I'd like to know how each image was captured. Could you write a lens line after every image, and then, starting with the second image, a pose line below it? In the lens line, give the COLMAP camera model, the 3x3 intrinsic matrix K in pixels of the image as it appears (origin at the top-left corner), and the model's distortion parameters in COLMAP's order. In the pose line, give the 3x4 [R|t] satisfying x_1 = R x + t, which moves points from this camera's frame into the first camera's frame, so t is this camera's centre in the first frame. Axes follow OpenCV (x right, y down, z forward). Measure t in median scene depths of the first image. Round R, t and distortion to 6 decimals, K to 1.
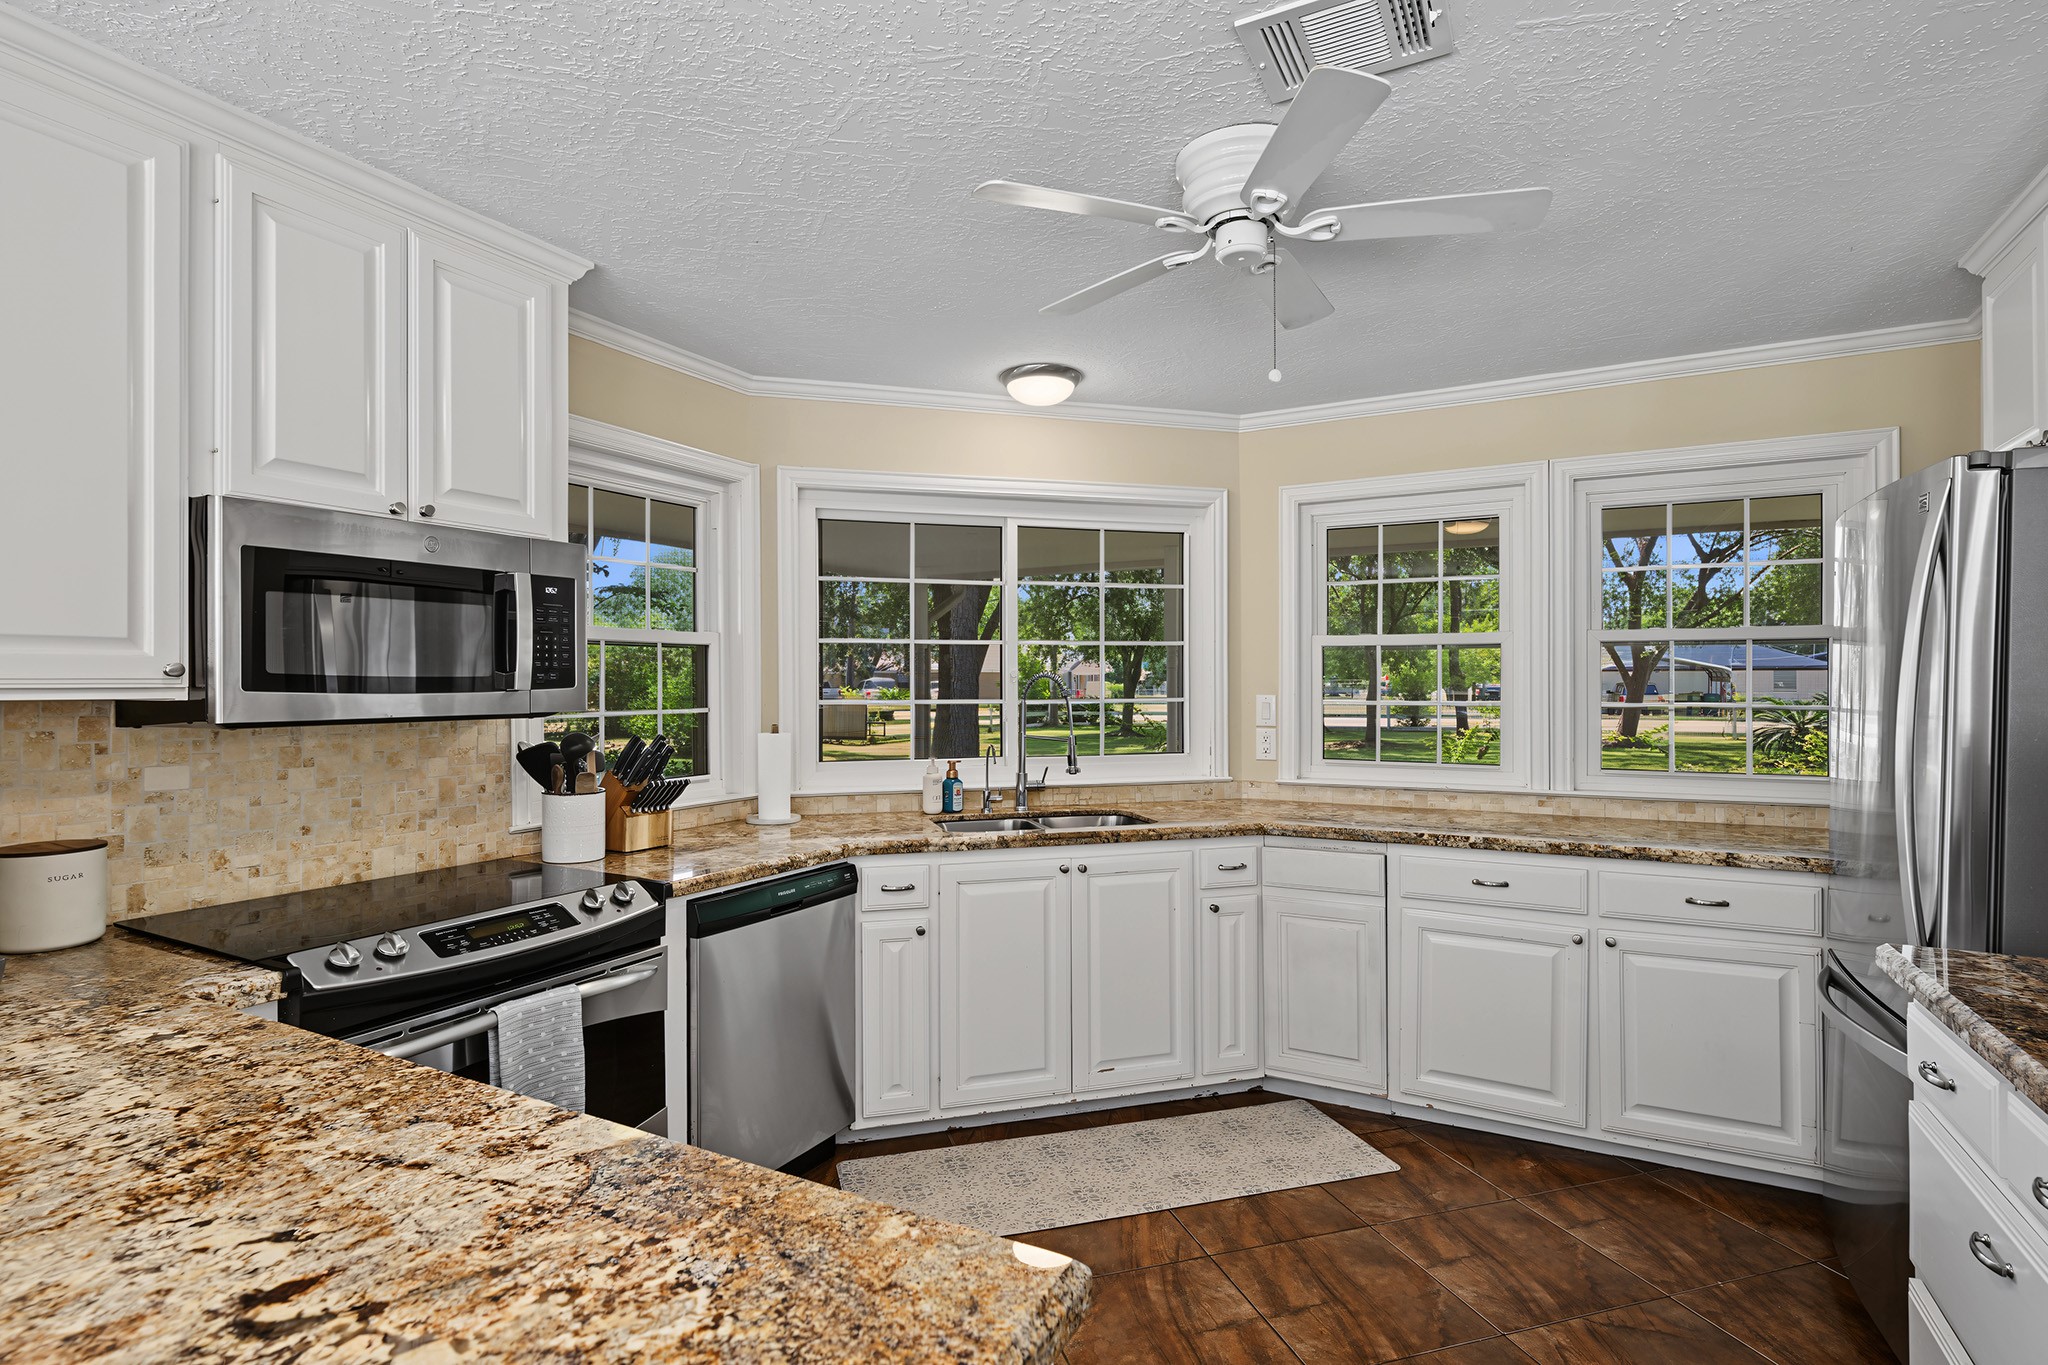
lens RADIAL K [[1004.4, 0, 1018.1], [0, 1004.4, 685.8], [0, 0, 1]] dist [0.000100, 0.000634]
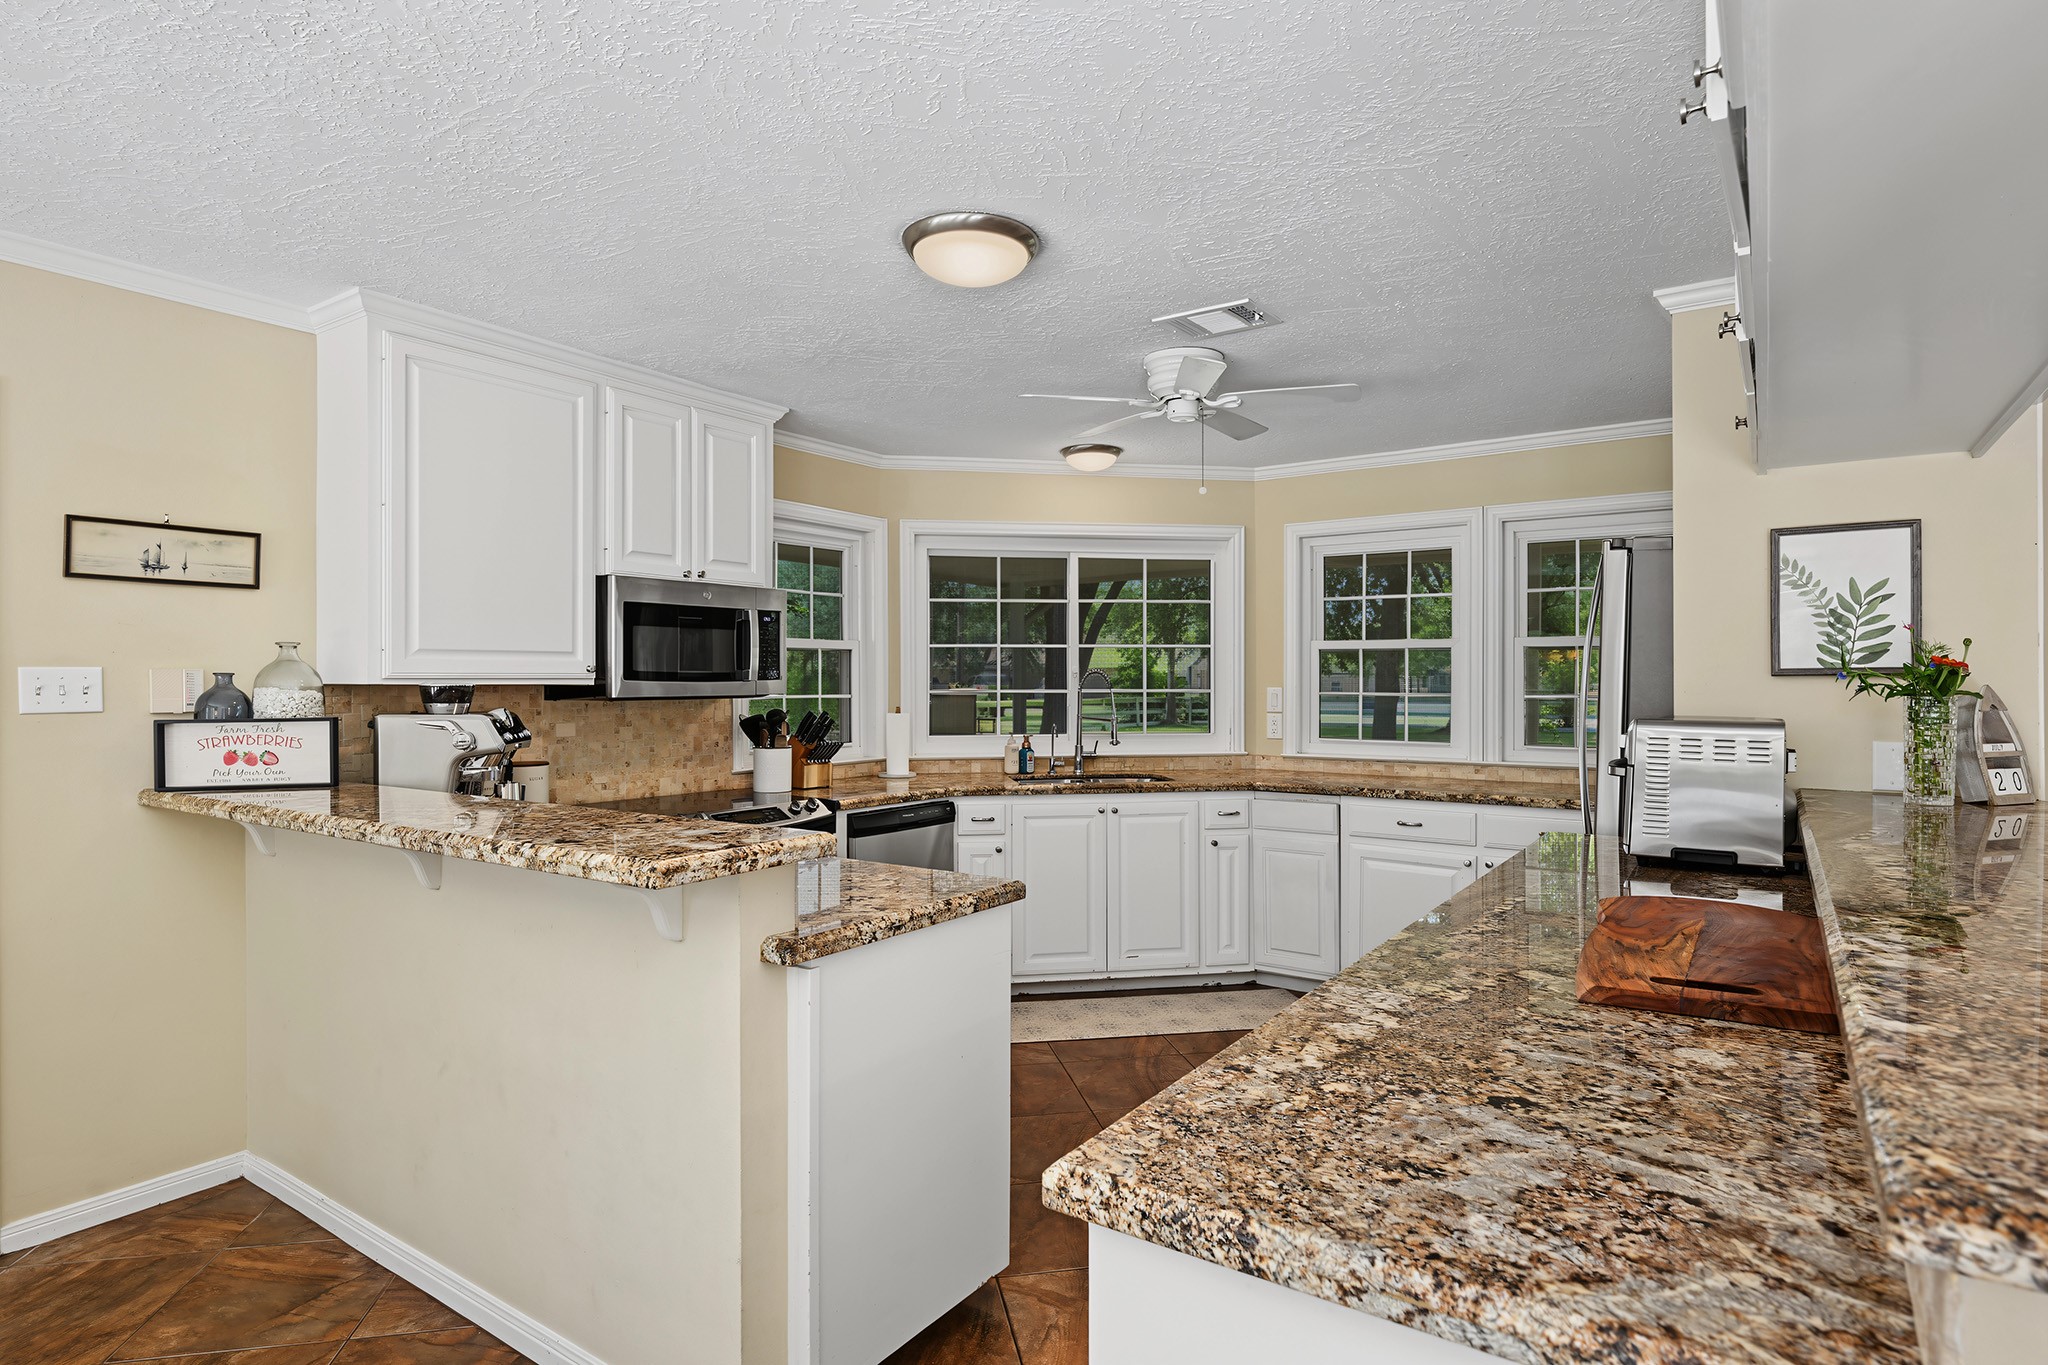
lens RADIAL K [[1097.3, 0, 1016.8], [0, 1097.3, 684.5], [0, 0, 1]] dist [0.001543, 0.001075]
pose [[0.993433, 0.002971, -0.114374, 0.099555], [-0.002756, 0.999994, 0.002036, 0.004033], [0.114380, -0.001707, 0.993436, -0.515288]]
